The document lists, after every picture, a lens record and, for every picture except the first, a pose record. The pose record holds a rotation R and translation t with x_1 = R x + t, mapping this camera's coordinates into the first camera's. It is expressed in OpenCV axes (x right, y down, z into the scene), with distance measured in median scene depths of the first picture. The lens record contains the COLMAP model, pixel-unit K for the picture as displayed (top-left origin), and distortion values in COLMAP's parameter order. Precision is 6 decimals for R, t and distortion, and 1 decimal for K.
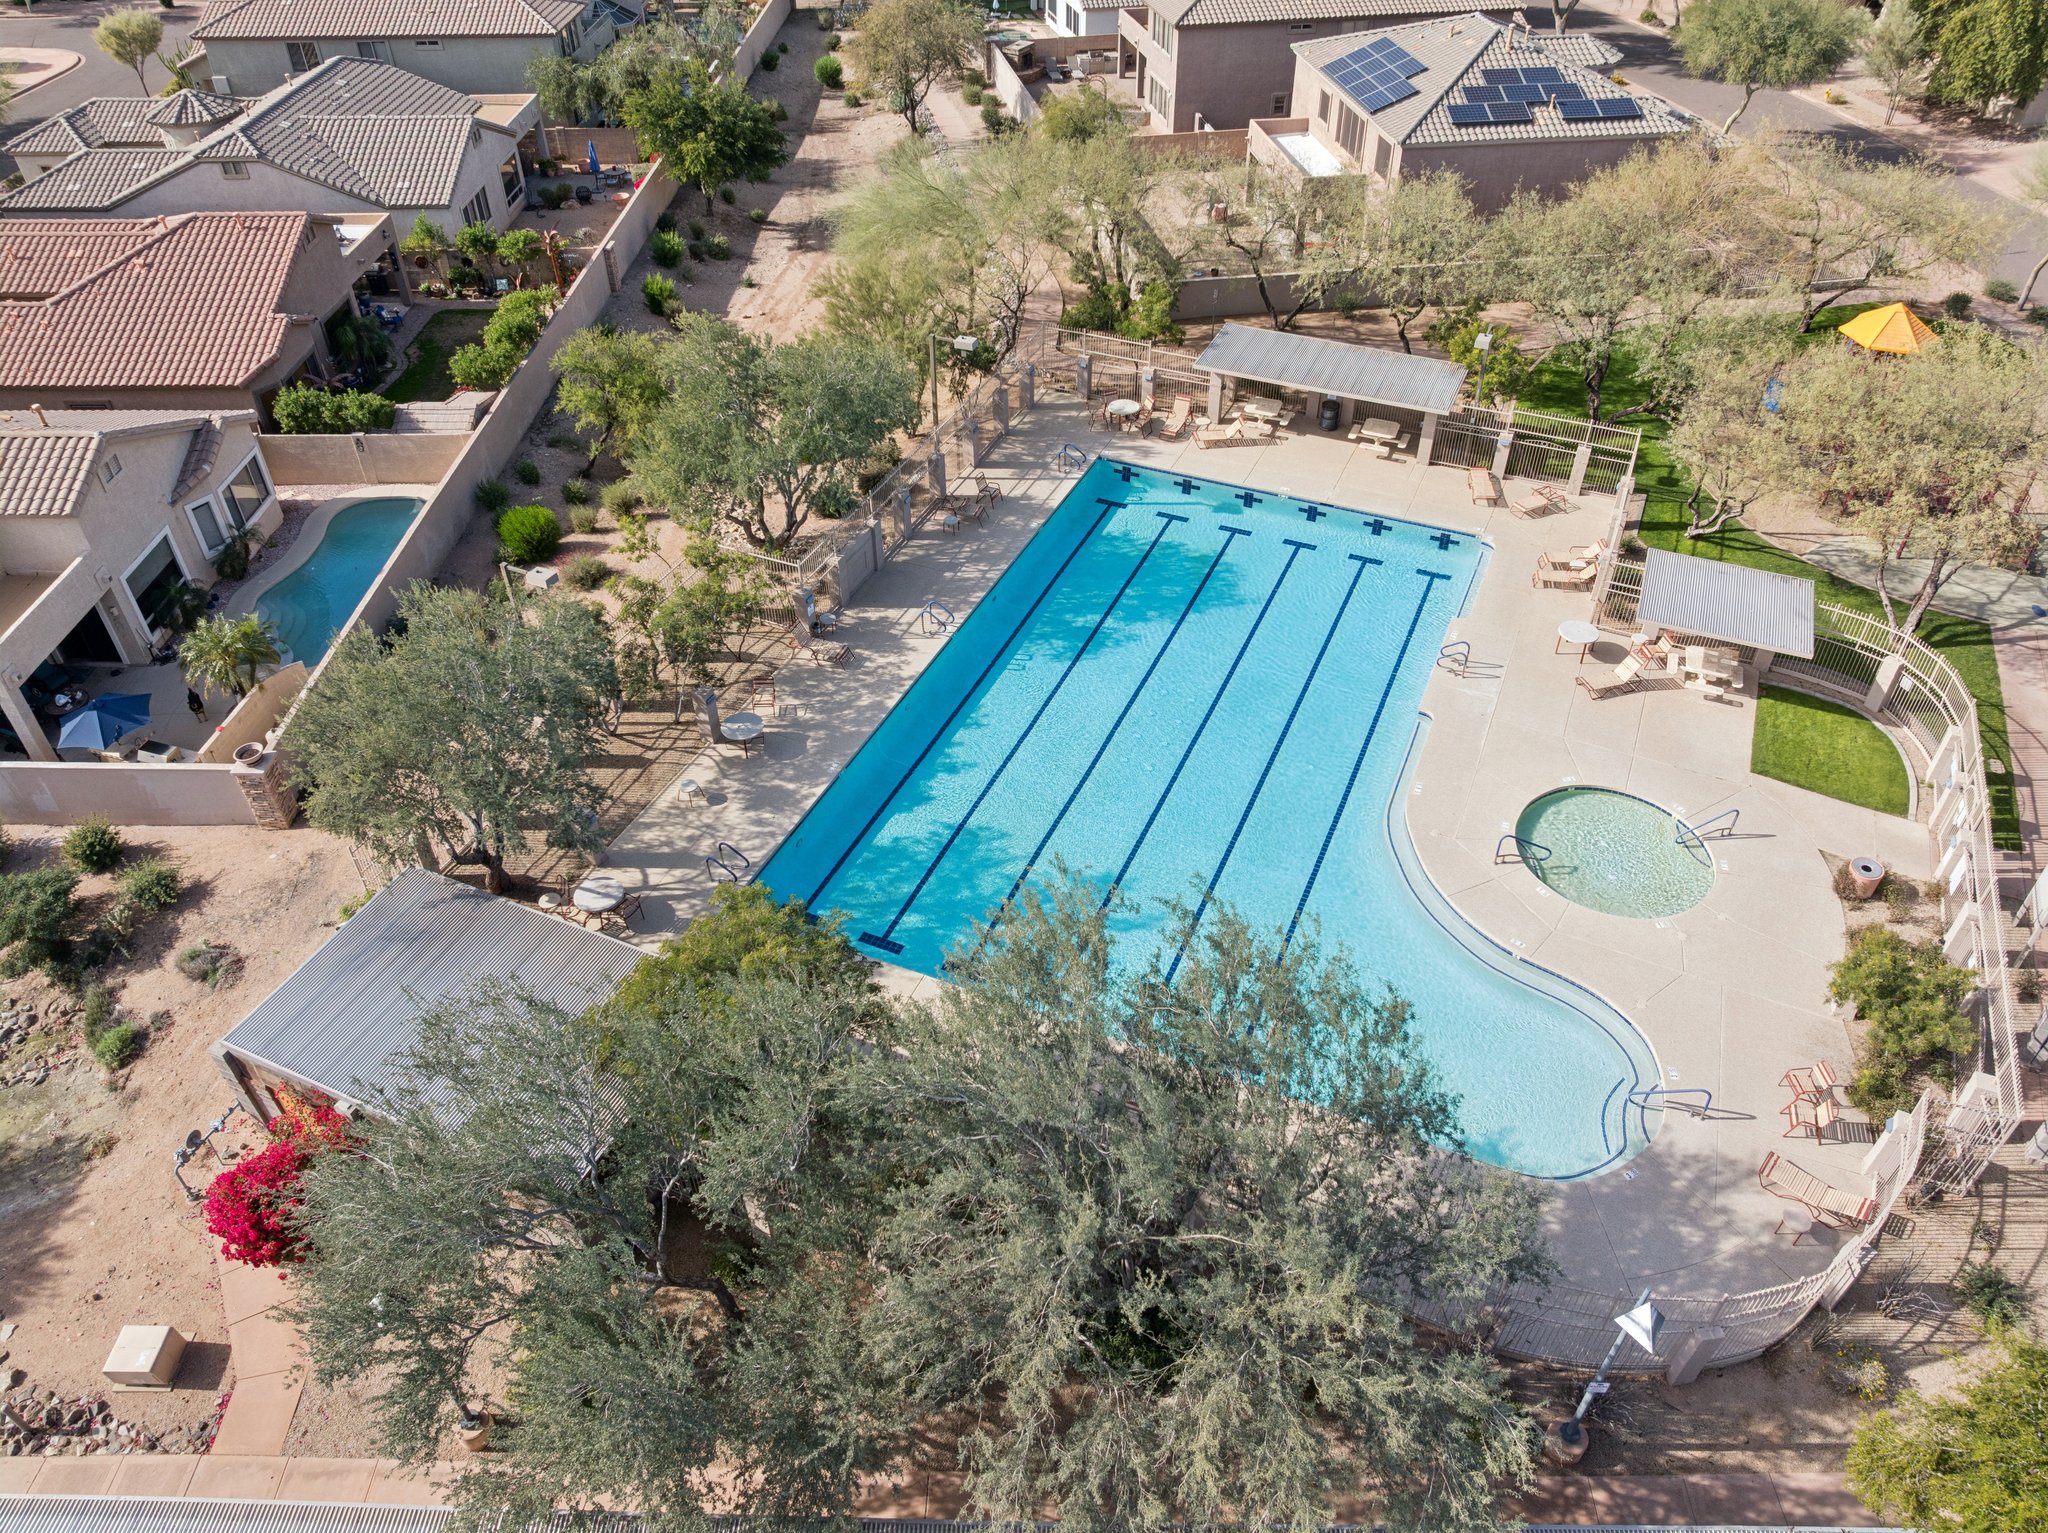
lens RADIAL K [[1424.5, 0, 1024.0], [0, 1424.5, 766.5], [0, 0, 1]] dist [-0.033939, 0.001162]
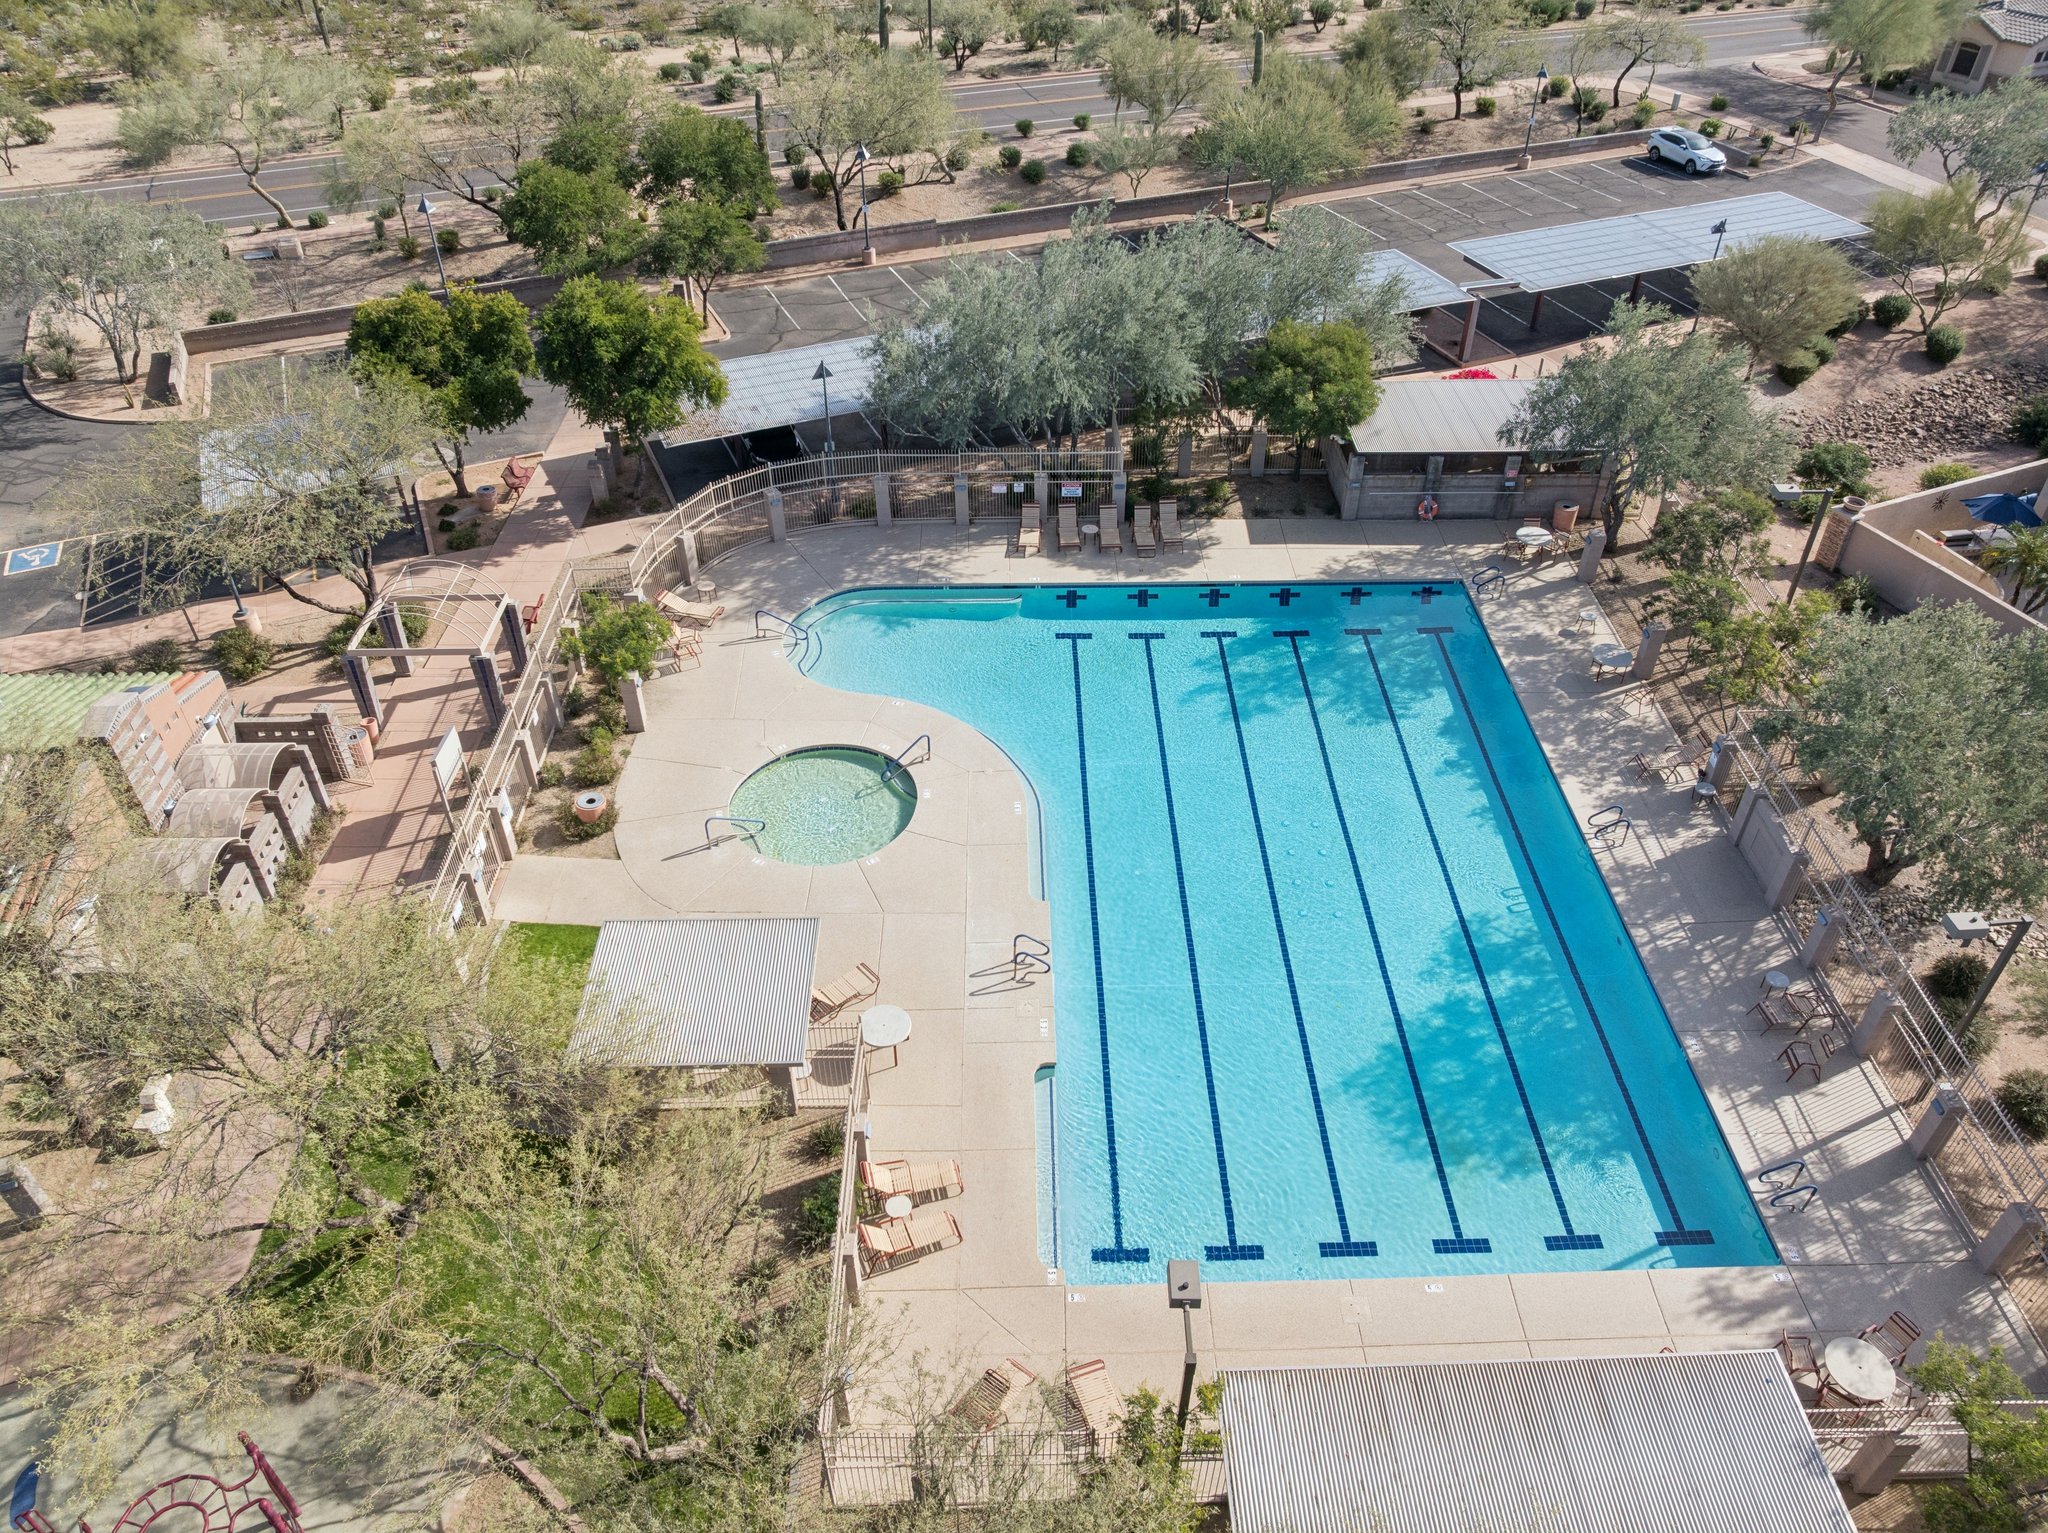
lens RADIAL K [[1424.5, 0, 1024.0], [0, 1424.5, 766.5], [0, 0, 1]] dist [-0.033939, 0.001162]
pose [[-0.914248, 0.257305, -0.312962, 0.497947], [-0.258227, 0.225170, 0.939477, -0.794576], [0.312202, 0.939730, -0.139418, 0.964005]]
